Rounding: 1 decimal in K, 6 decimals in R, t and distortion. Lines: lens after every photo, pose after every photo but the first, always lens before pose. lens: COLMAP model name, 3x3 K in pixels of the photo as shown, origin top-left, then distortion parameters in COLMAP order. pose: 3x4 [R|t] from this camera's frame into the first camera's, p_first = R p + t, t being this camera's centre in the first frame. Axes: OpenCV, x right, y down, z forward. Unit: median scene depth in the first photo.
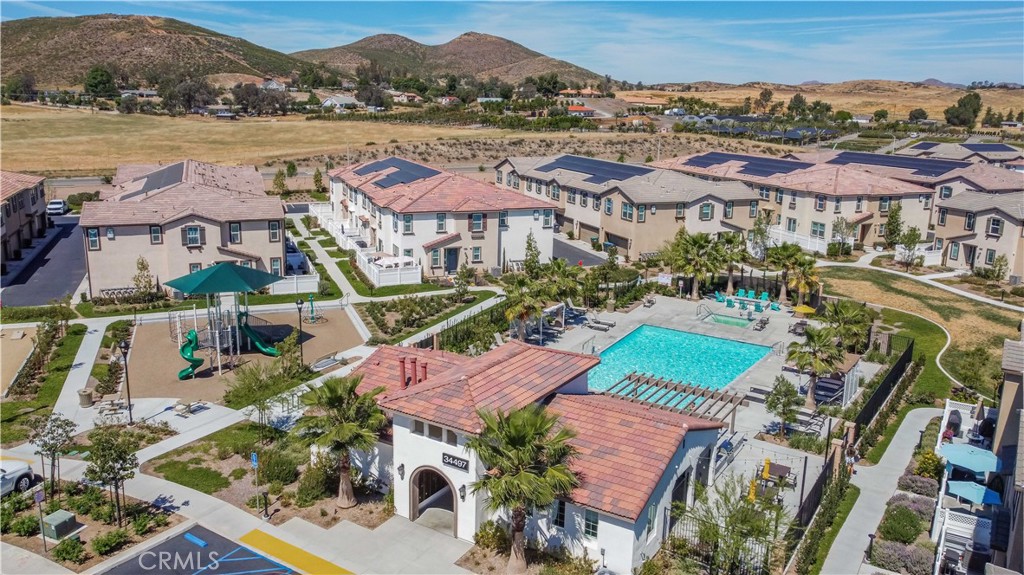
lens RADIAL K [[774.7, 0, 512.0], [0, 774.7, 287.5], [0, 0, 1]] dist [0.003916, 0.000063]
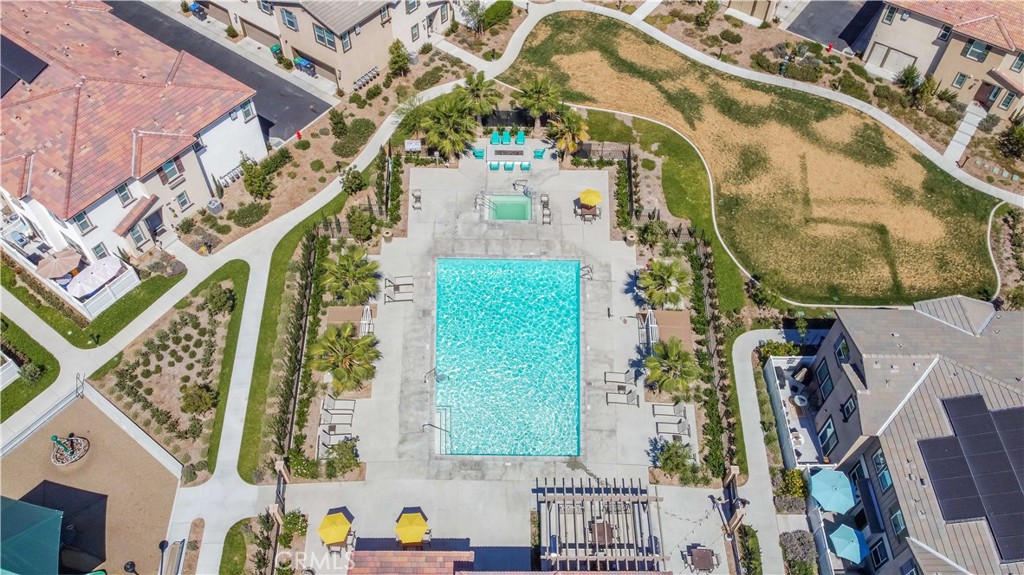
lens RADIAL K [[774.7, 0, 512.0], [0, 774.7, 287.5], [0, 0, 1]] dist [0.003916, 0.000063]
pose [[0.848602, -0.418351, 0.323816, -0.054461], [0.133360, 0.761488, 0.634311, -0.422160], [-0.511946, -0.495094, 0.701992, 0.263397]]
